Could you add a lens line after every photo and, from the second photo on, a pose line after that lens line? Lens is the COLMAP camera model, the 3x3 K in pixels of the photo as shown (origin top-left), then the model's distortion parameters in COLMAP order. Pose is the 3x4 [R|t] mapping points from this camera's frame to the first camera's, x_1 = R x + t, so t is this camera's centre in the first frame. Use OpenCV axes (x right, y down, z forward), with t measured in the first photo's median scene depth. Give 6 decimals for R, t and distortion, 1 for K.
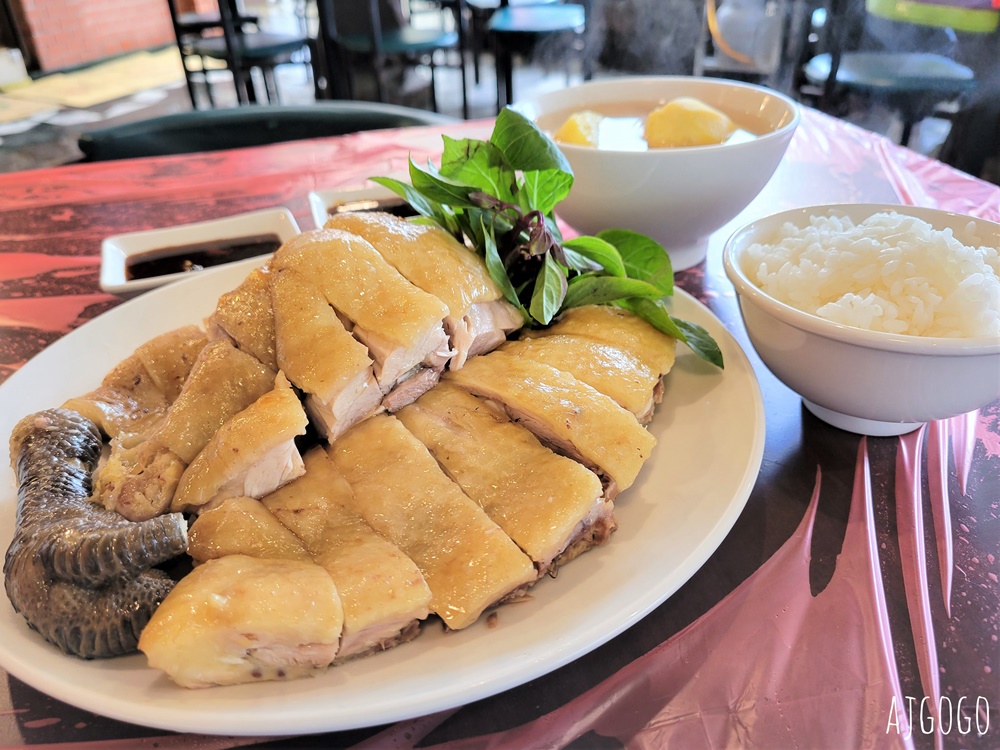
lens RADIAL K [[822.4, 0, 500.0], [0, 822.4, 375.0], [0, 0, 1]] dist [-0.000566, 0.003807]
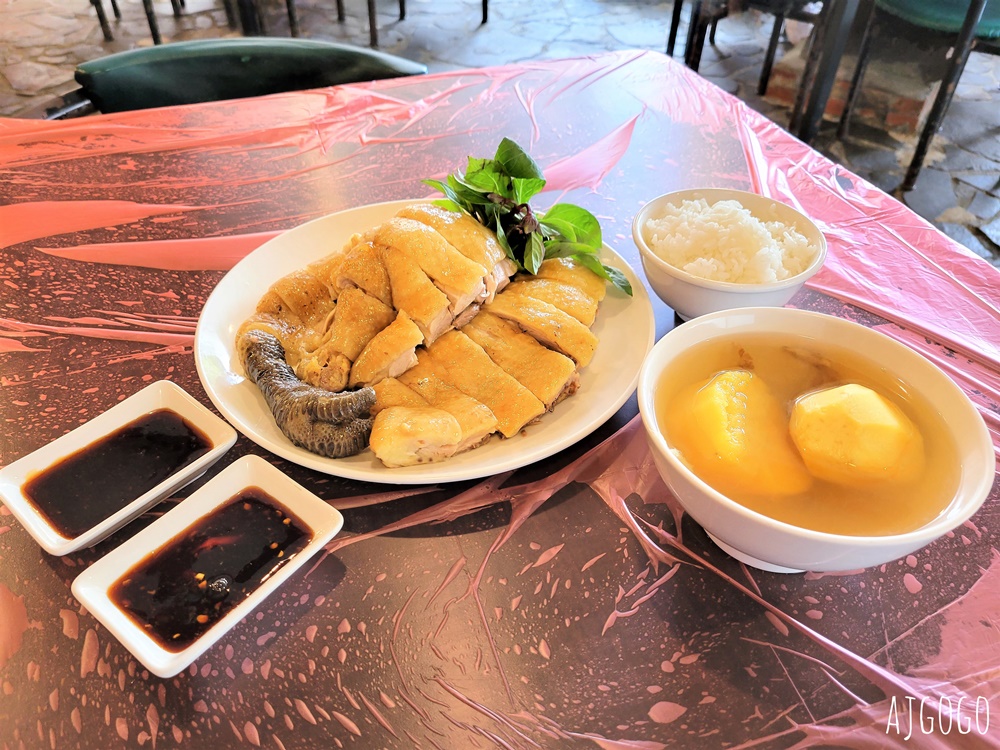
lens RADIAL K [[782.6, 0, 484.6], [0, 782.6, 374.9], [0, 0, 1]] dist [0.000430, -0.008979]
pose [[0.994041, -0.033180, 0.103831, -0.249132], [0.015807, 0.986355, 0.163874, -0.134523], [-0.107851, -0.161257, 0.981002, -0.715575]]
